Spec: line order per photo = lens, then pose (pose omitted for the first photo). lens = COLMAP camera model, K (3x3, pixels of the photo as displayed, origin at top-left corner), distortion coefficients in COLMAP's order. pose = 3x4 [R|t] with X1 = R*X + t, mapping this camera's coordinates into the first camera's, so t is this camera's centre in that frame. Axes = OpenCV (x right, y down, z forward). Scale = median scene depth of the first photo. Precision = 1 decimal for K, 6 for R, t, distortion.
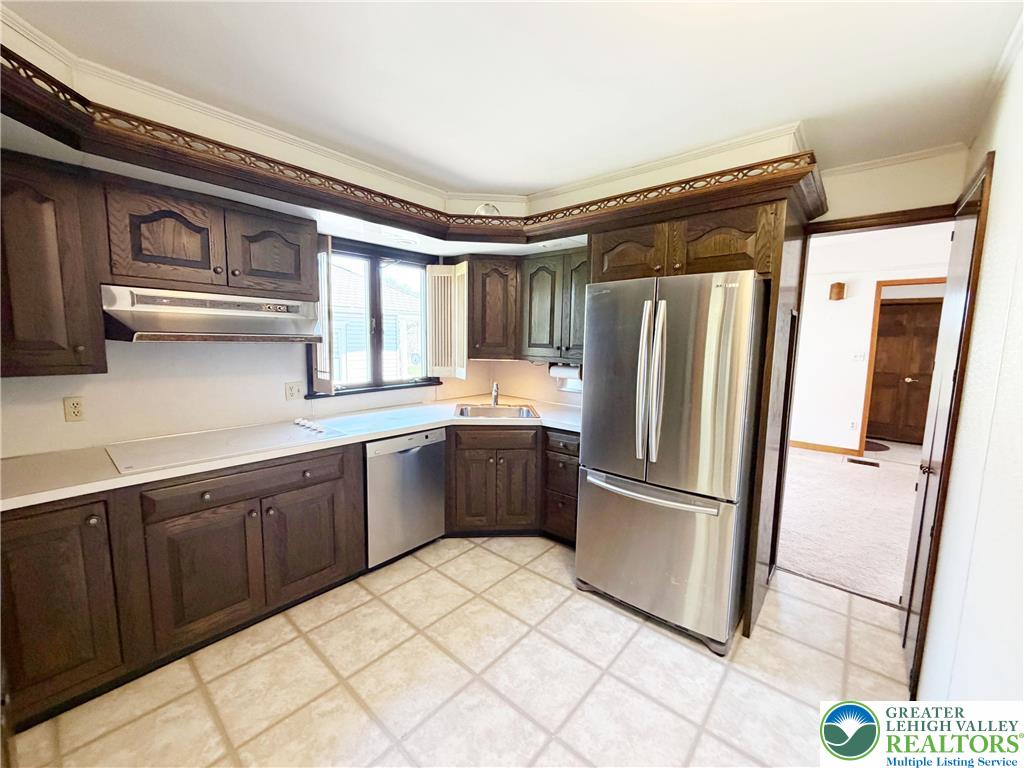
lens RADIAL K [[408.9, 0, 509.9], [0, 408.9, 384.5], [0, 0, 1]] dist [0.000411, -0.000397]
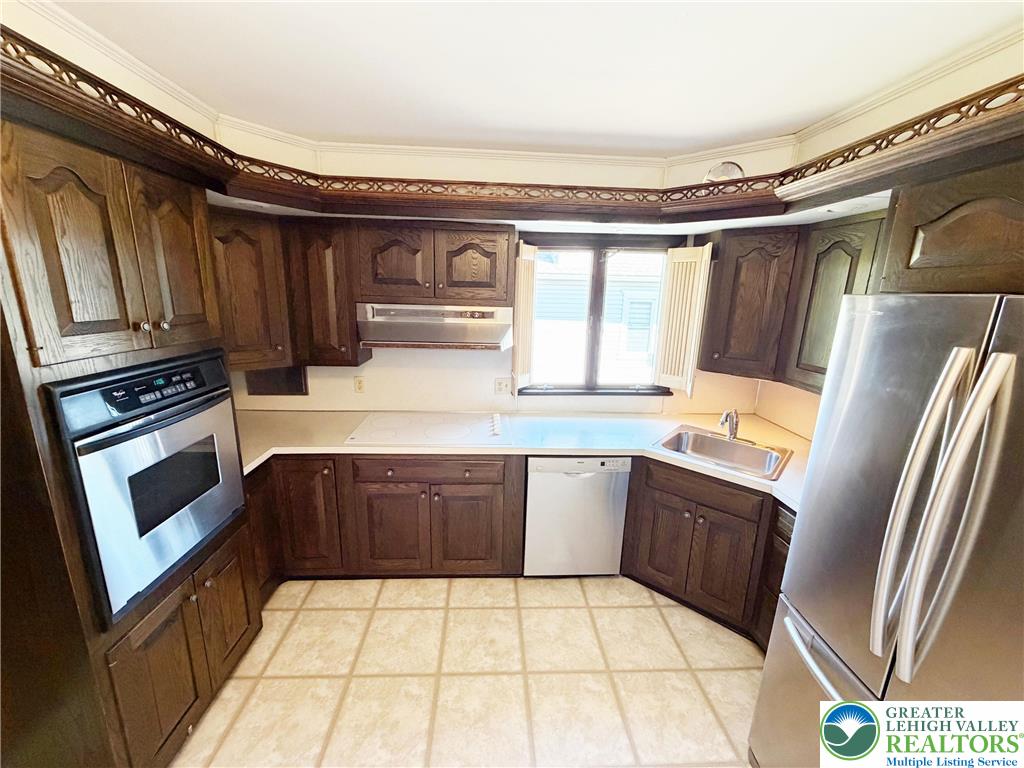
lens RADIAL K [[408.9, 0, 508.7], [0, 408.9, 385.1], [0, 0, 1]] dist [0.000411, -0.000397]
pose [[0.692027, 0.163104, -0.703204, 0.259077], [-0.095281, 0.986255, 0.134989, -0.144505], [0.715556, -0.026414, 0.698056, 0.279061]]
